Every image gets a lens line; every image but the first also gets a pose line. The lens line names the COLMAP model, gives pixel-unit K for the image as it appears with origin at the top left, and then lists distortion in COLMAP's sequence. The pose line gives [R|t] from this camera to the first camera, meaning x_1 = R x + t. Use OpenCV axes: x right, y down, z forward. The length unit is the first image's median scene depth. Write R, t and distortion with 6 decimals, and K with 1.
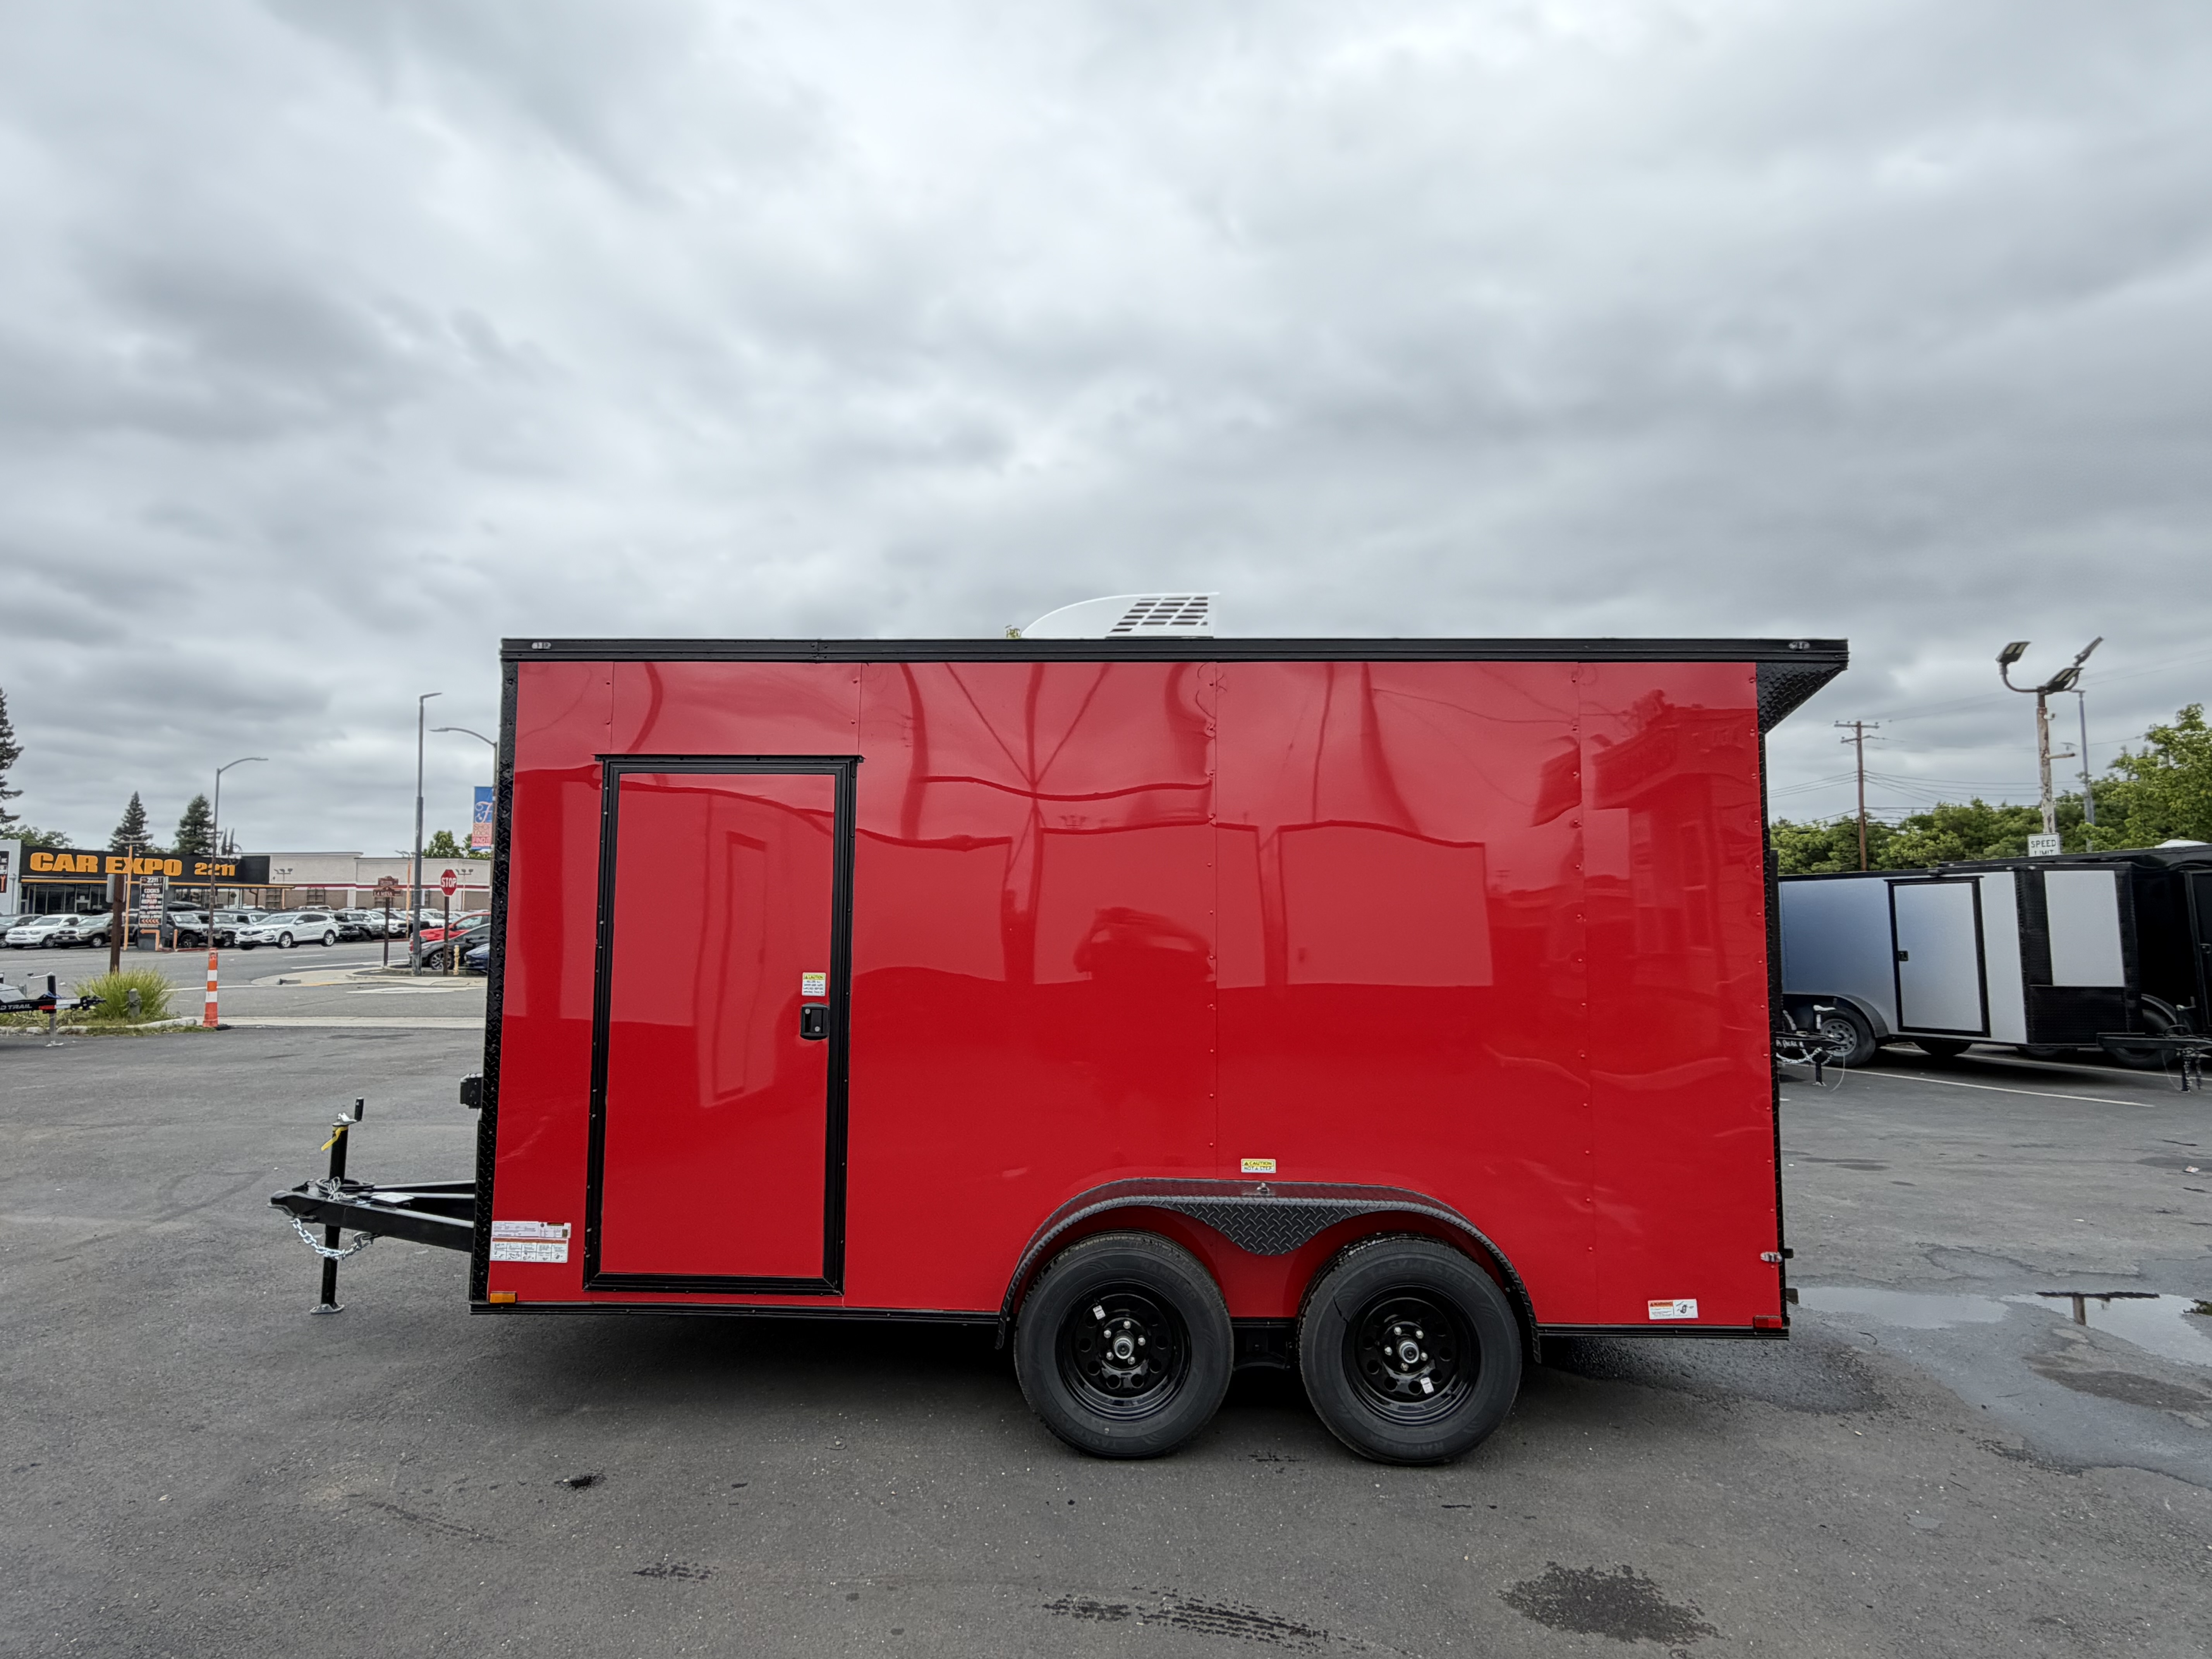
lens RADIAL K [[1132.5, 0, 1106.0], [0, 1132.5, 829.5], [0, 0, 1]] dist [0.002696, -0.000501]
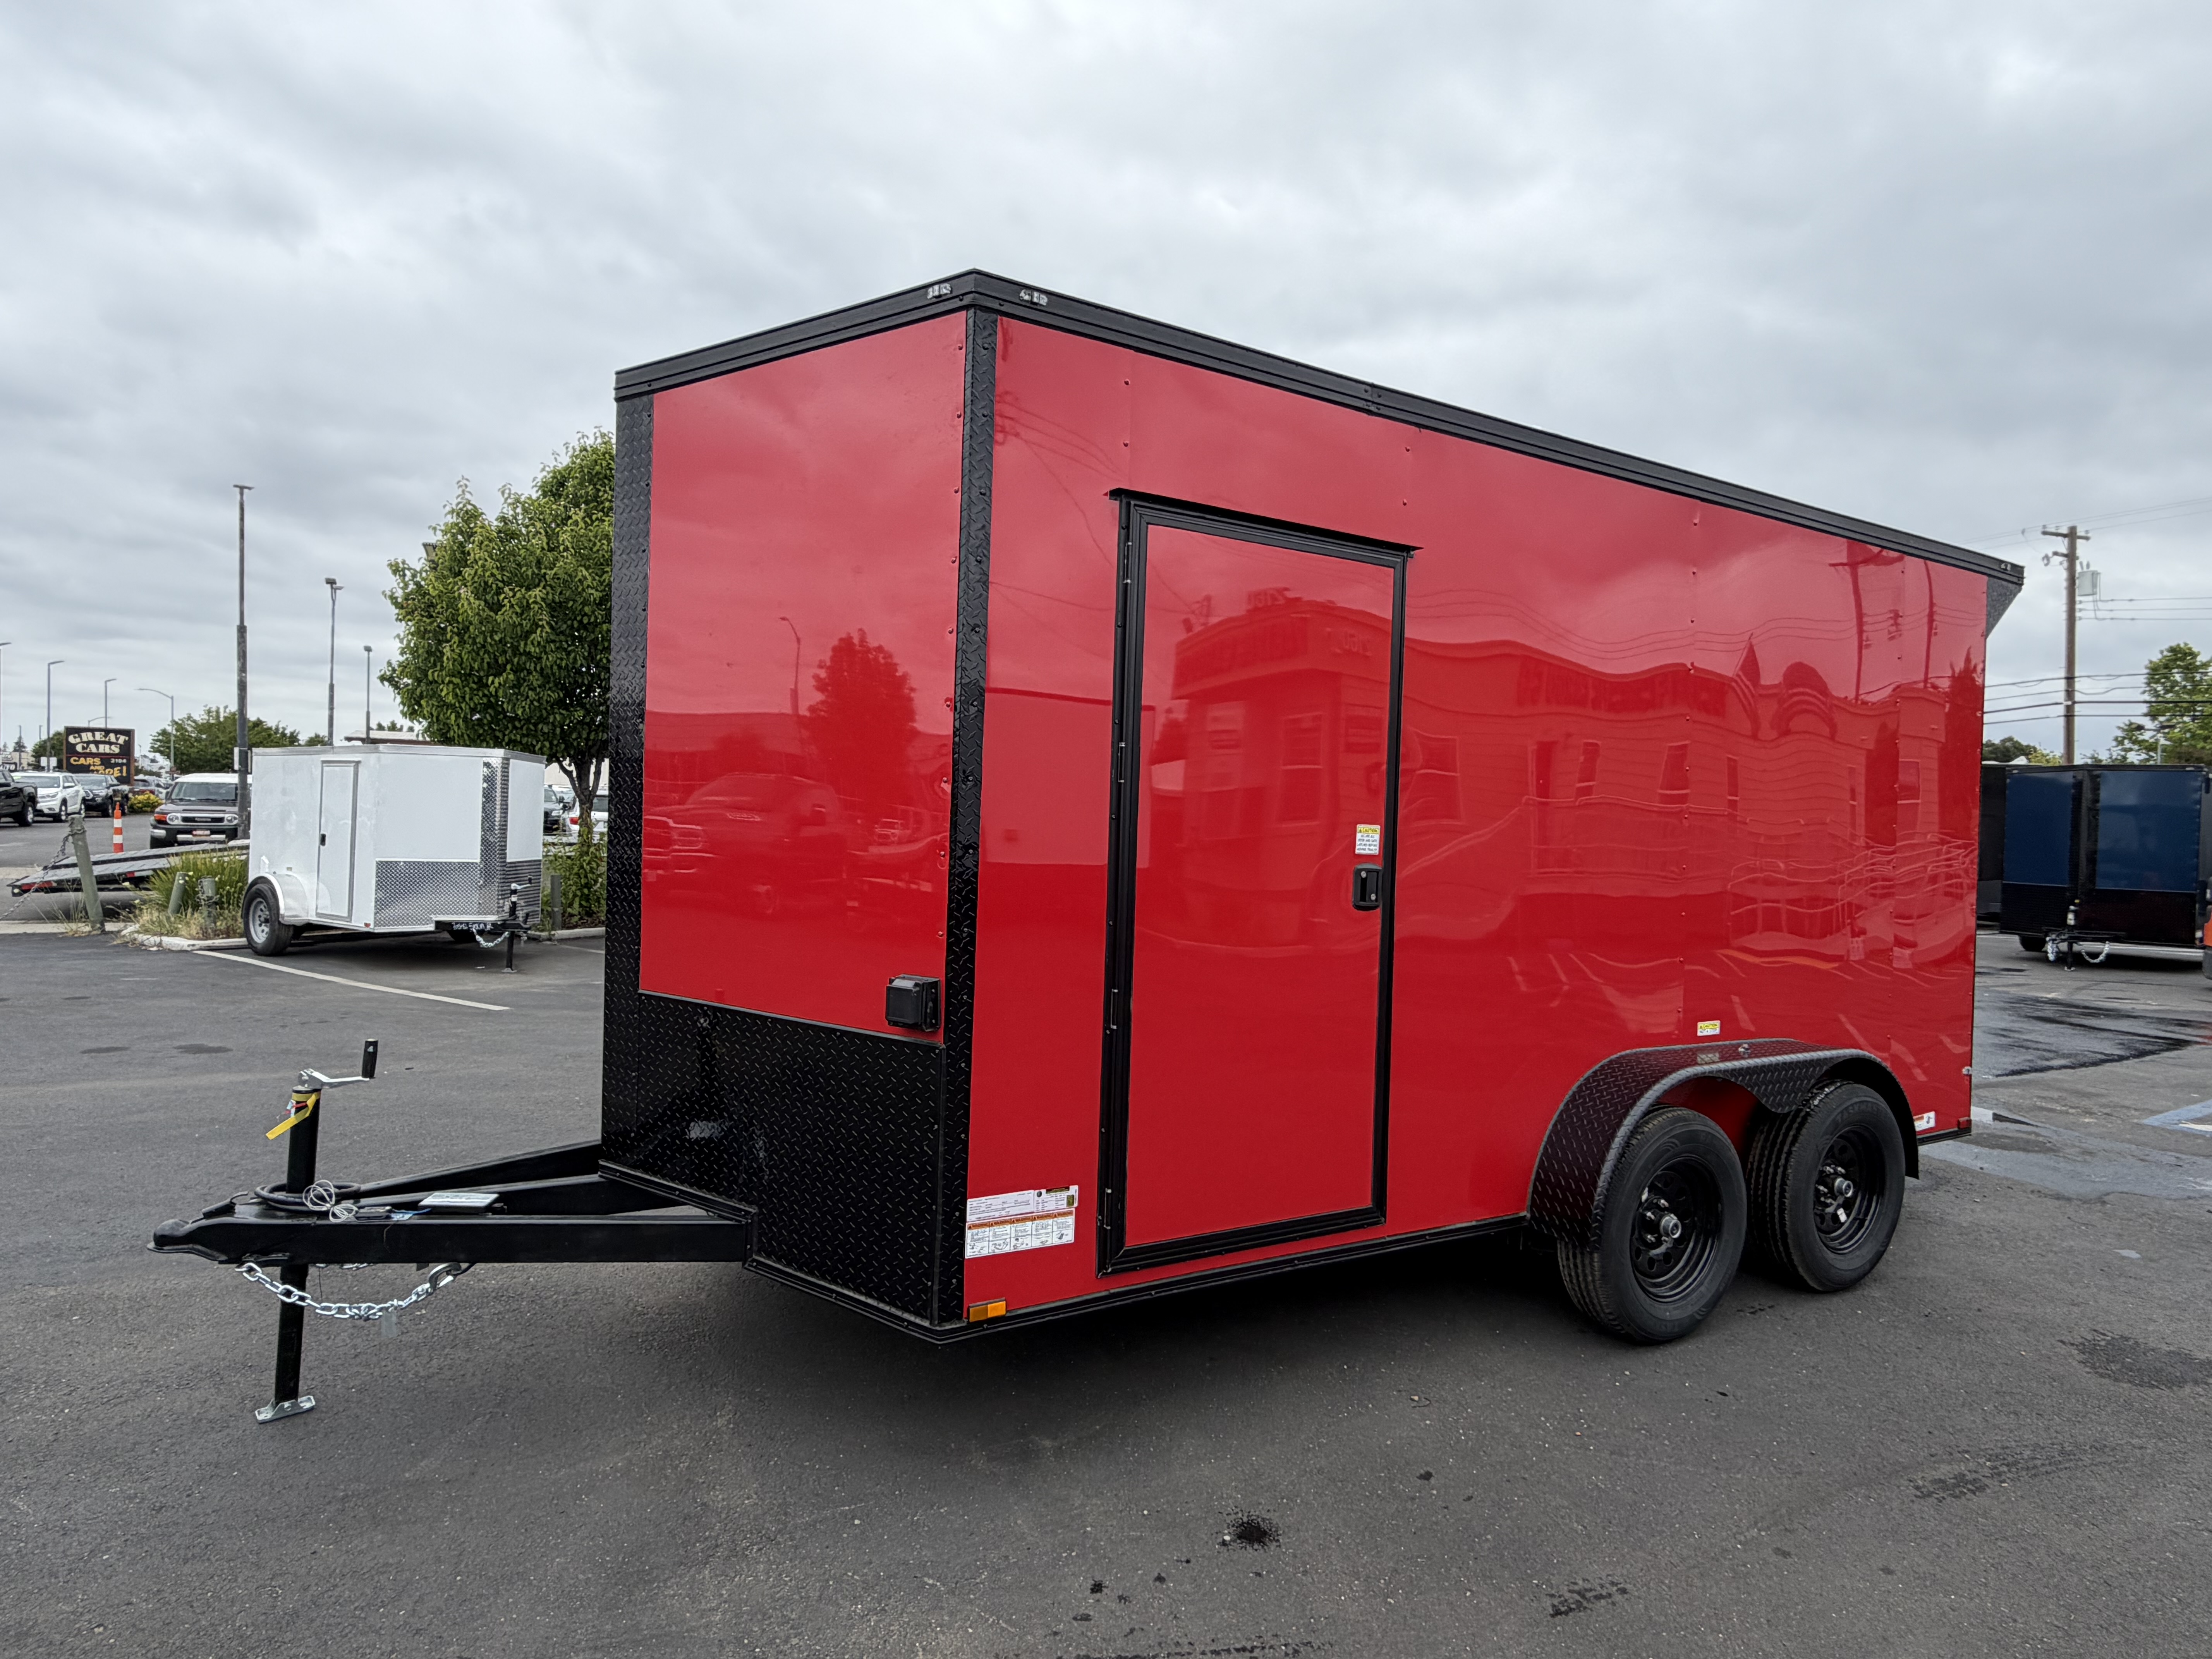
lens RADIAL K [[1132.5, 0, 1106.0], [0, 1132.5, 829.5], [0, 0, 1]] dist [0.002696, -0.000501]
pose [[0.860417, 0.017089, 0.509304, -0.806662], [-0.066609, 0.994634, 0.079156, 0.081276], [-0.505219, -0.102031, 0.856939, 0.433568]]
